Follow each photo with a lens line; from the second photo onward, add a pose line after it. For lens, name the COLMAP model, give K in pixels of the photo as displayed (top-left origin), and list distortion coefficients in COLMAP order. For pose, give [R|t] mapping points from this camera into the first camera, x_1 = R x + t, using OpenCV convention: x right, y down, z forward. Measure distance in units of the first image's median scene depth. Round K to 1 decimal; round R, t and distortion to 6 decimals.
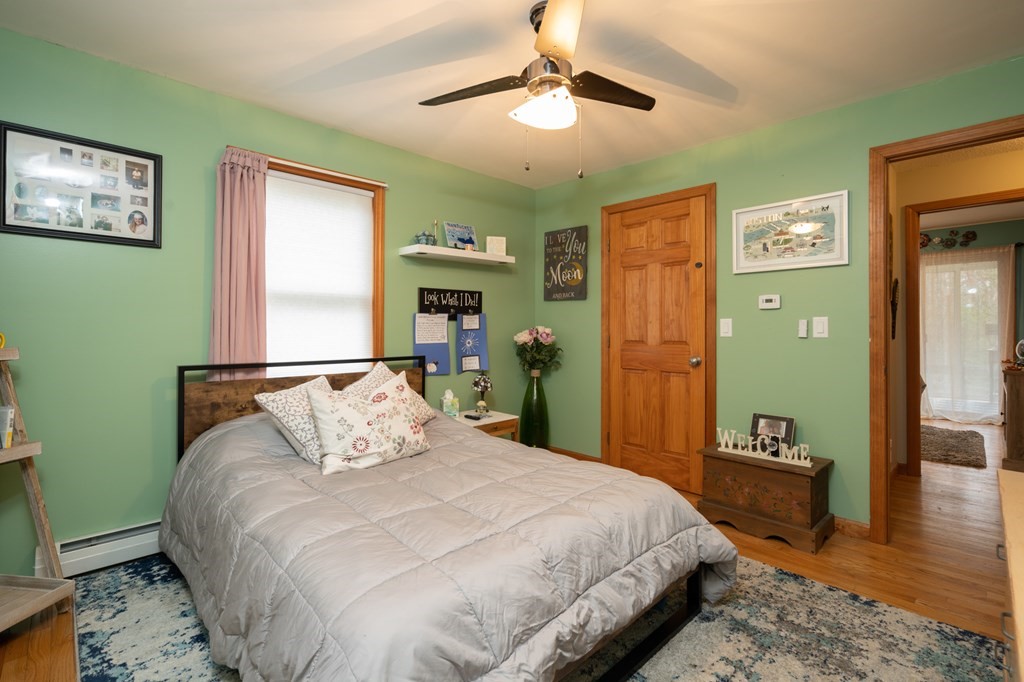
lens RADIAL K [[471.9, 0, 505.3], [0, 471.9, 318.7], [0, 0, 1]] dist [-0.008709, 0.004348]
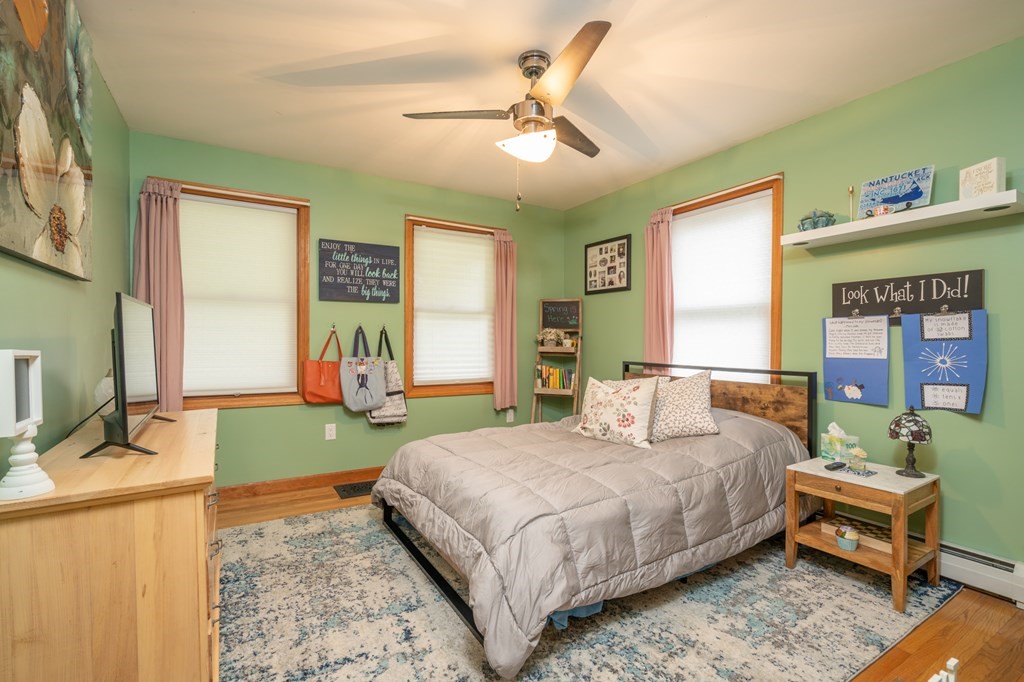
lens RADIAL K [[471.9, 0, 516.1], [0, 471.9, 345.0], [0, 0, 1]] dist [-0.008709, 0.004348]
pose [[-0.221400, 0.007594, -0.975154, 0.658129], [0.017260, 0.999844, 0.003867, 0.020151], [0.975030, -0.015975, -0.221496, 0.654746]]
